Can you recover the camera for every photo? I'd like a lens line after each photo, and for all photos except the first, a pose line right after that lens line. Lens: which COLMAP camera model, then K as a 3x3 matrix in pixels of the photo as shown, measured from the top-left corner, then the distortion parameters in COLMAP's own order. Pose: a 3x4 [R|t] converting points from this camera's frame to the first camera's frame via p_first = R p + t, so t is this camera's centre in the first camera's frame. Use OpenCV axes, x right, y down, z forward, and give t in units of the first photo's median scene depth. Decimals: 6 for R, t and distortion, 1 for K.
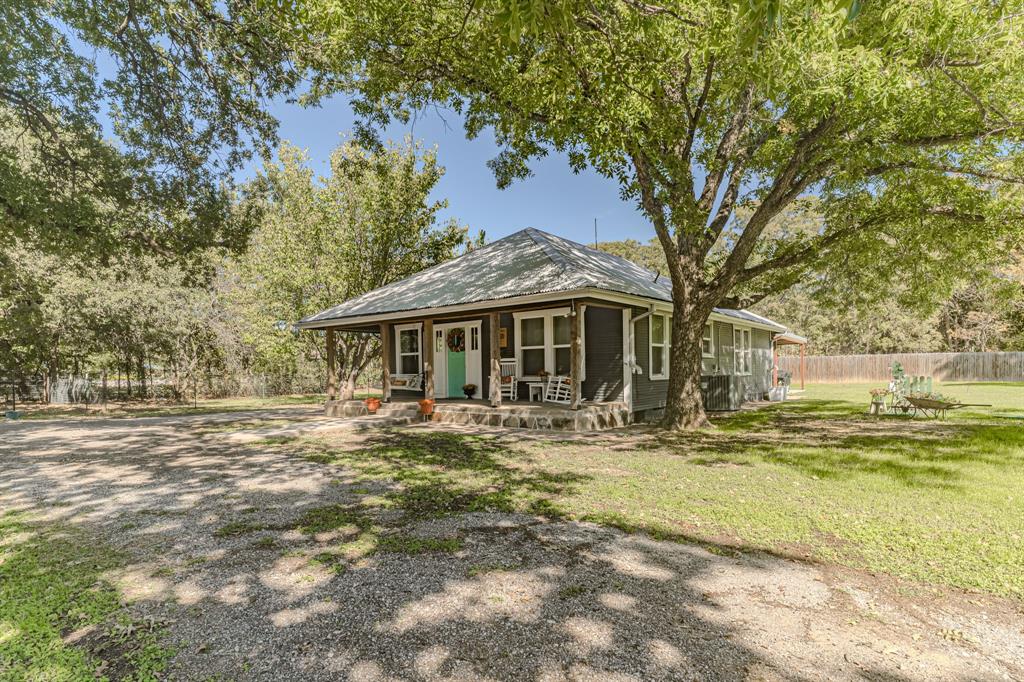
lens RADIAL K [[551.1, 0, 512.1], [0, 551.1, 380.0], [0, 0, 1]] dist [0.000531, 0.000706]
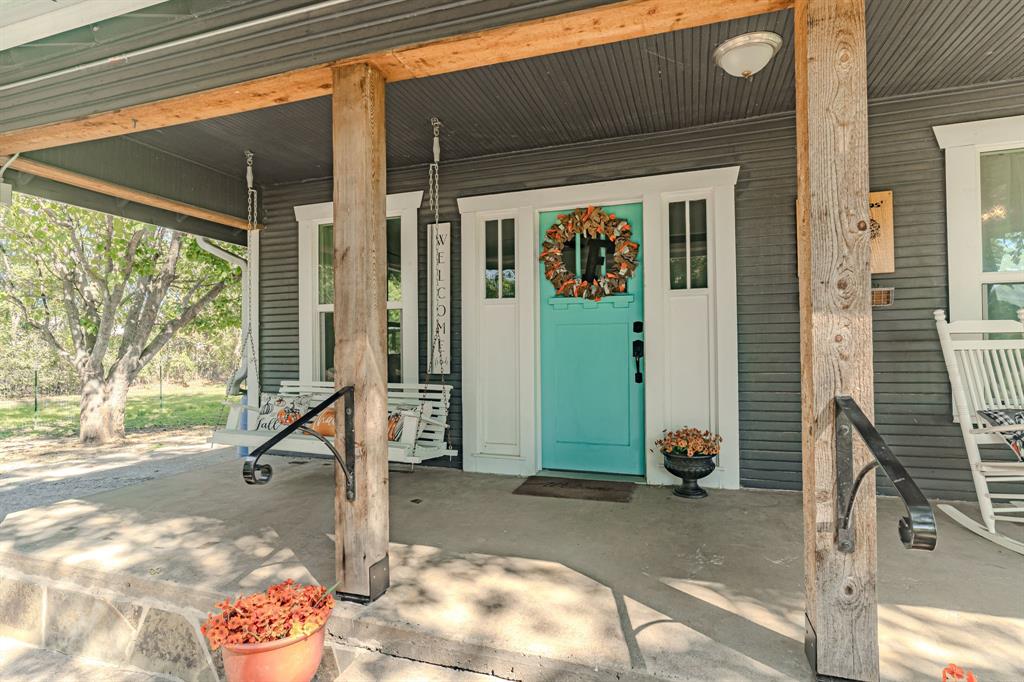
lens RADIAL K [[524.7, 0, 511.5], [0, 524.7, 342.9], [0, 0, 1]] dist [-0.005400, 0.000531]
pose [[0.940624, 0.011646, 0.339251, -0.265175], [0.000737, 0.999339, -0.036349, -0.025217], [-0.339450, 0.034440, 0.939994, 0.943100]]
